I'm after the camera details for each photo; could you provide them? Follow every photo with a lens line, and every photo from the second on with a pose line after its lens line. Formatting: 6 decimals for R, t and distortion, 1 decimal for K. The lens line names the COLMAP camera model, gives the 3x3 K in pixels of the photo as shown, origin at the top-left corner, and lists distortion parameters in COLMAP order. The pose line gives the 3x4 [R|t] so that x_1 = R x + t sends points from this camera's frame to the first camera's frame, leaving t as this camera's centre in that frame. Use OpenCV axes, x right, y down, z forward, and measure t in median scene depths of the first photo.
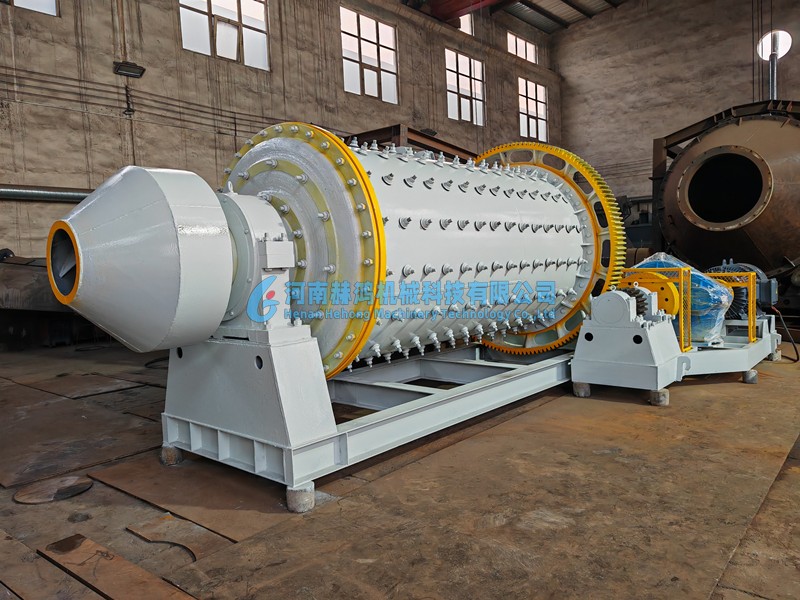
lens RADIAL K [[614.3, 0, 402.8], [0, 614.3, 292.9], [0, 0, 1]] dist [0.064042, -0.048200]
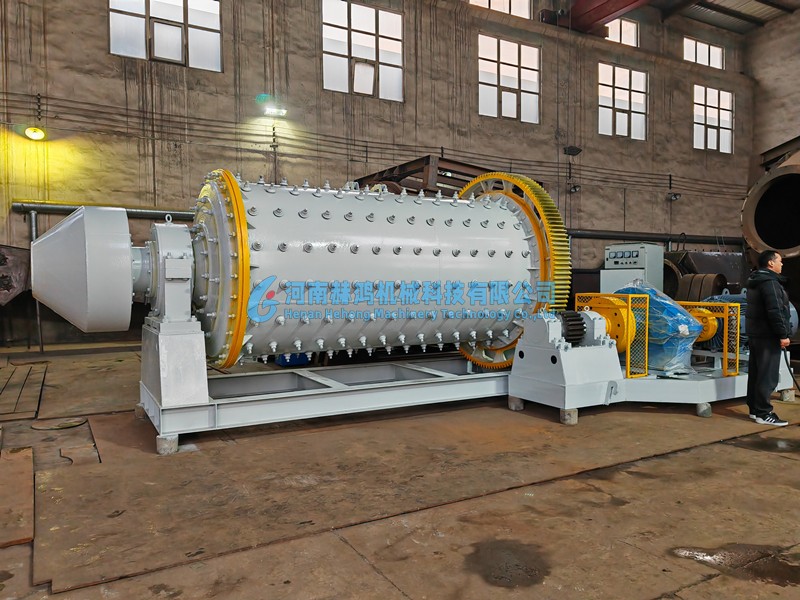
lens RADIAL K [[614.3, 0, 404.7], [0, 614.3, 306.3], [0, 0, 1]] dist [0.064042, -0.048200]
pose [[0.940433, 0.053636, -0.335722, 0.216978], [-0.054135, 0.998503, 0.007879, -0.004903], [0.335642, 0.010765, 0.941928, -0.036890]]
